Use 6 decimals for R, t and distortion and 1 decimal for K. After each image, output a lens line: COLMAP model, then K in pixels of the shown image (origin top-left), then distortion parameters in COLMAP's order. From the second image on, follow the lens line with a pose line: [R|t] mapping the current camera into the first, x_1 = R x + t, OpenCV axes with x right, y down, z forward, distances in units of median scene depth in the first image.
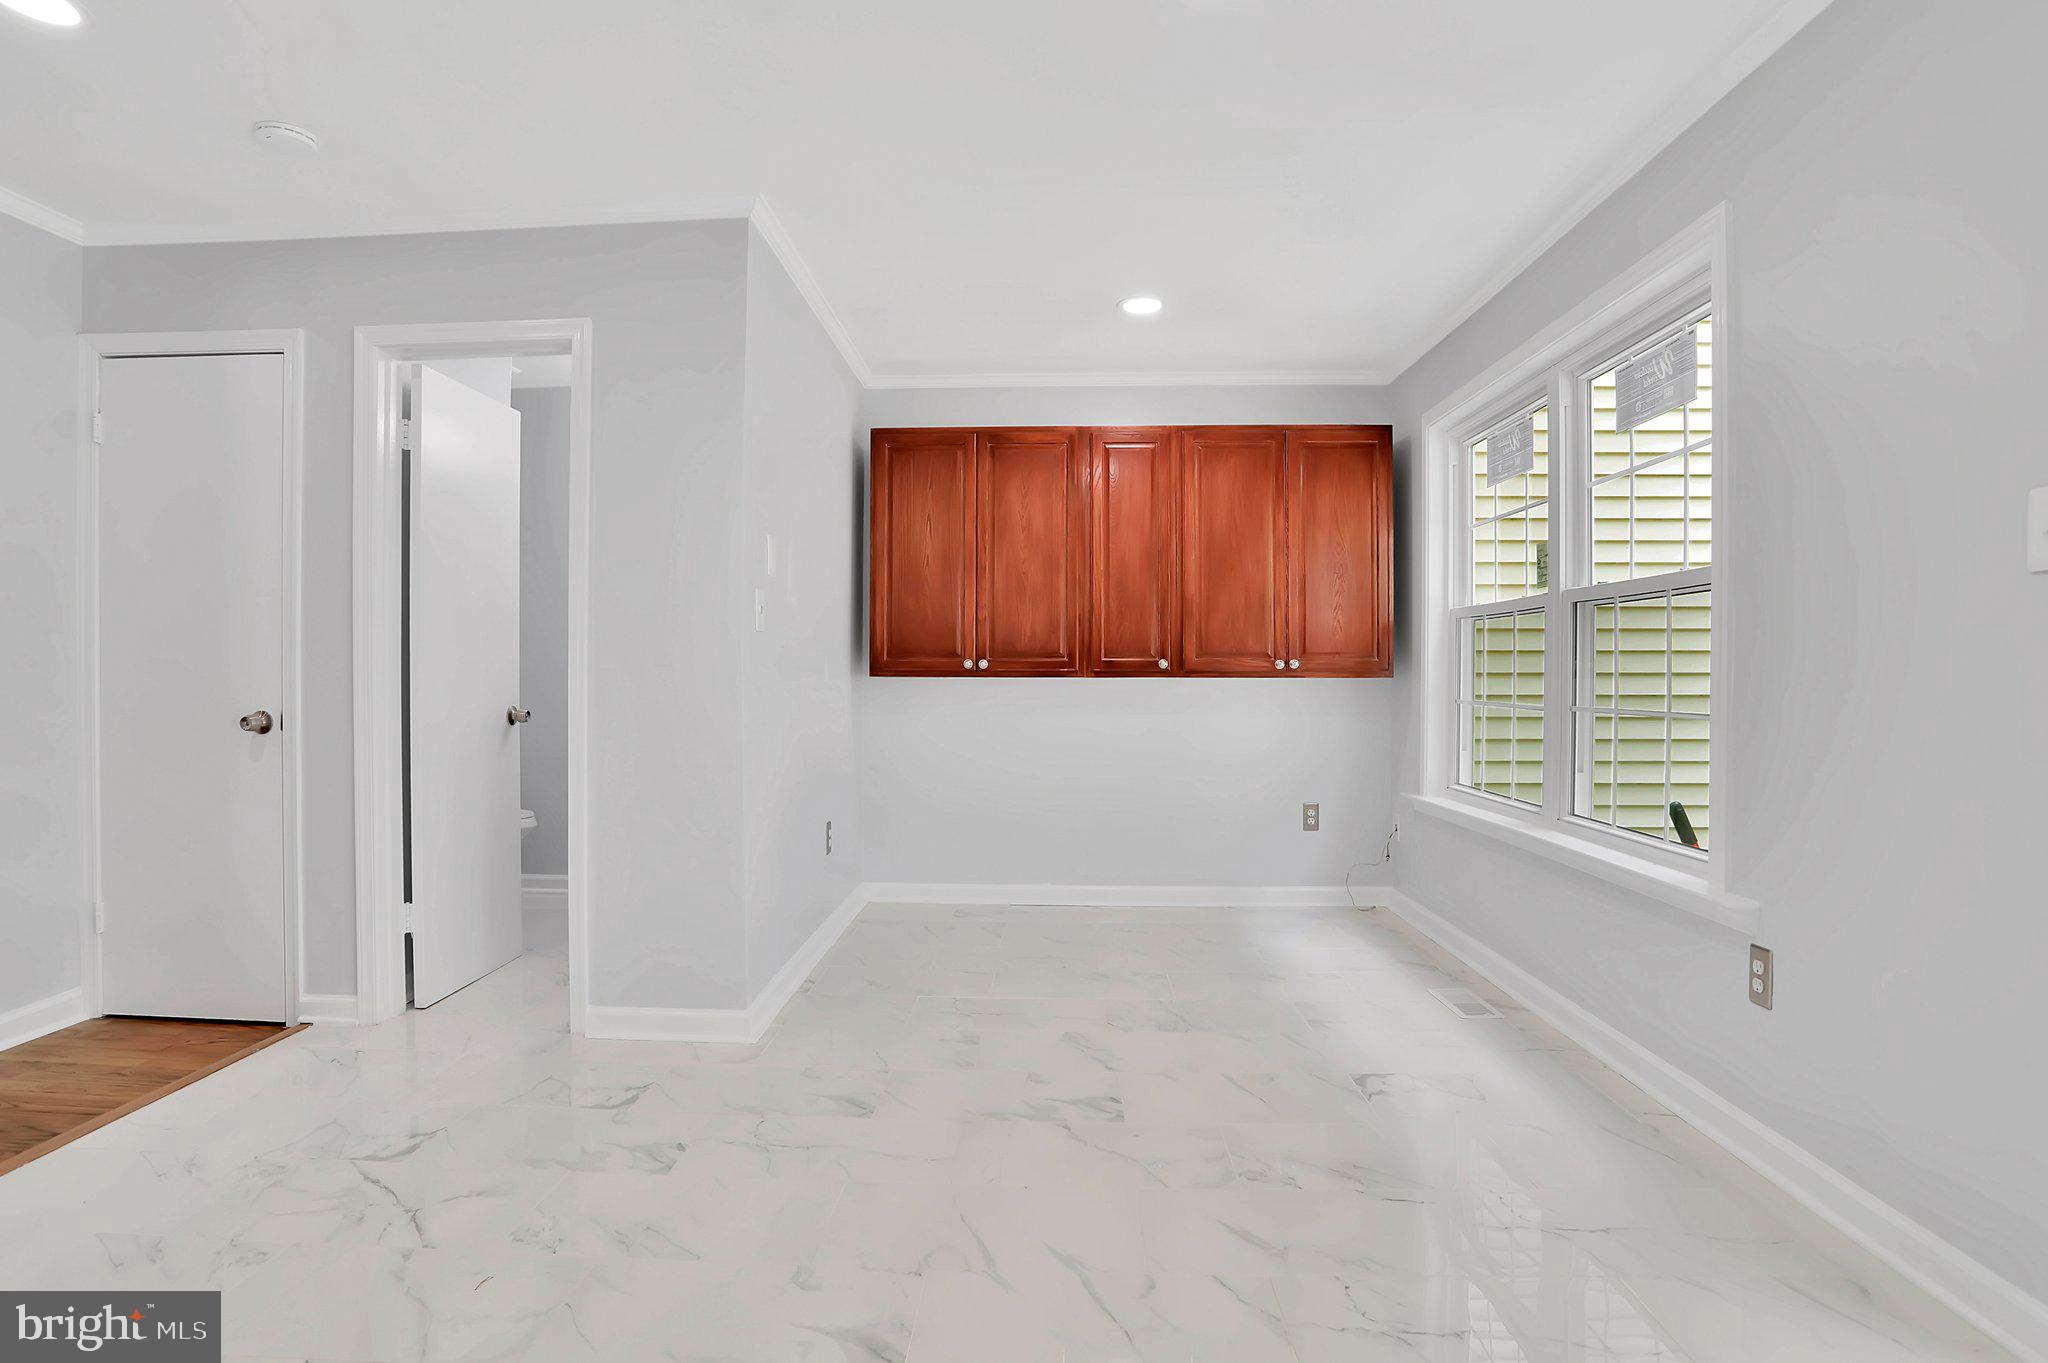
lens RADIAL K [[1011.2, 0, 1013.0], [0, 1011.2, 690.3], [0, 0, 1]] dist [-0.068921, 0.023115]
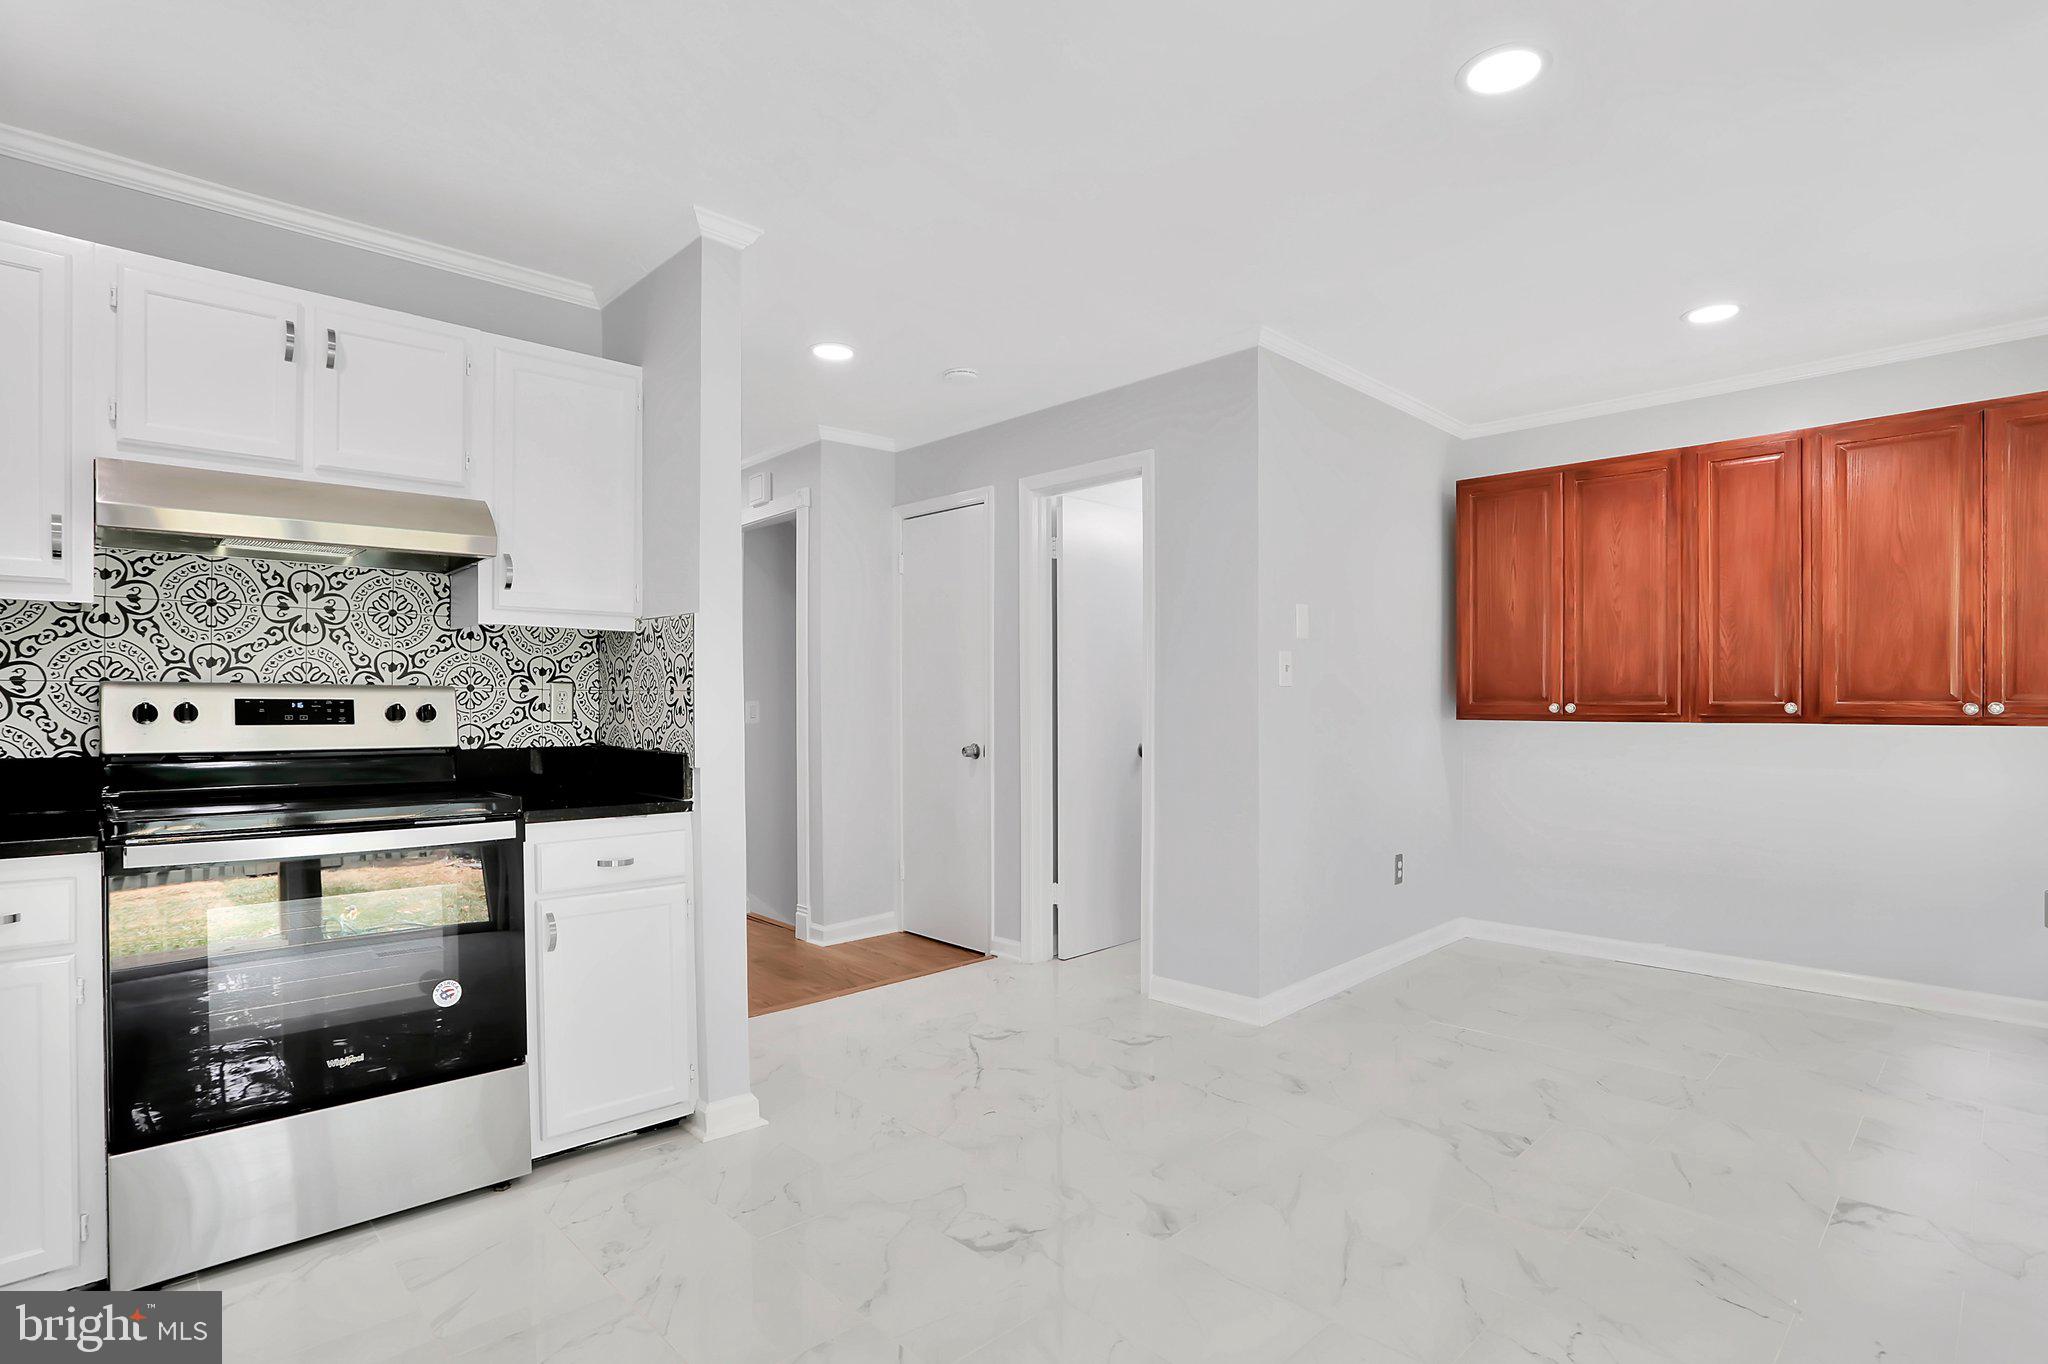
lens RADIAL K [[1011.2, 0, 1028.3], [0, 1011.2, 731.2], [0, 0, 1]] dist [-0.068921, 0.023115]
pose [[0.728696, 0.013070, -0.684712, 0.277673], [-0.007976, 0.999912, 0.010599, -0.011429], [0.684791, -0.002263, 0.728736, -0.059135]]
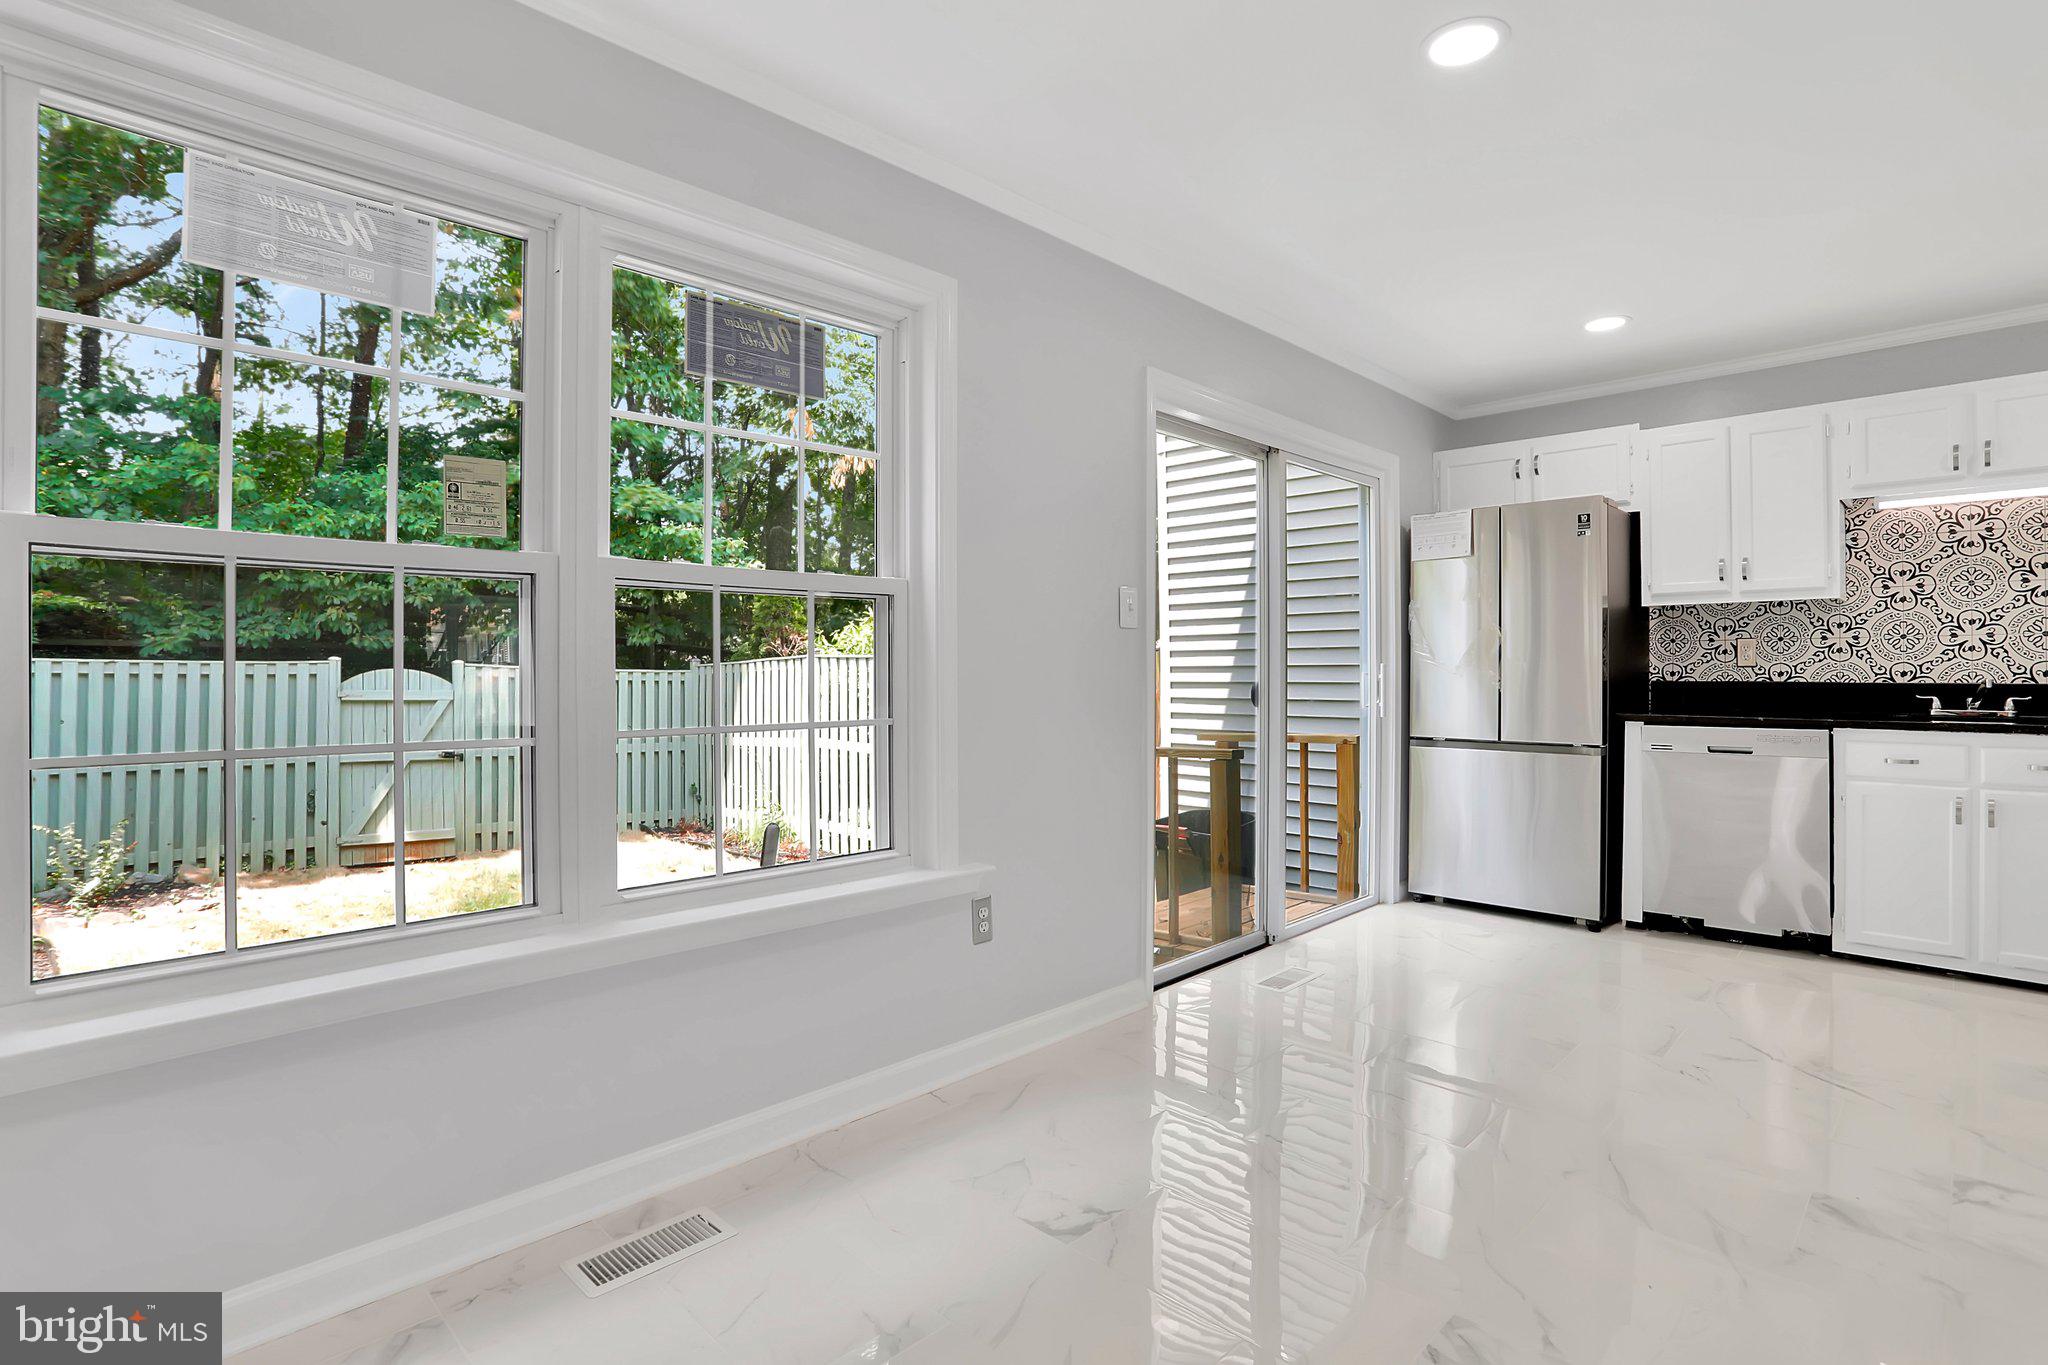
lens RADIAL K [[1011.2, 0, 989.7], [0, 1011.2, 664.9], [0, 0, 1]] dist [-0.068921, 0.023115]
pose [[-0.724865, 0.007311, 0.688852, -0.077709], [0.017557, 0.999815, 0.007863, -0.024848], [-0.688667, 0.017794, -0.724859, 1.055716]]
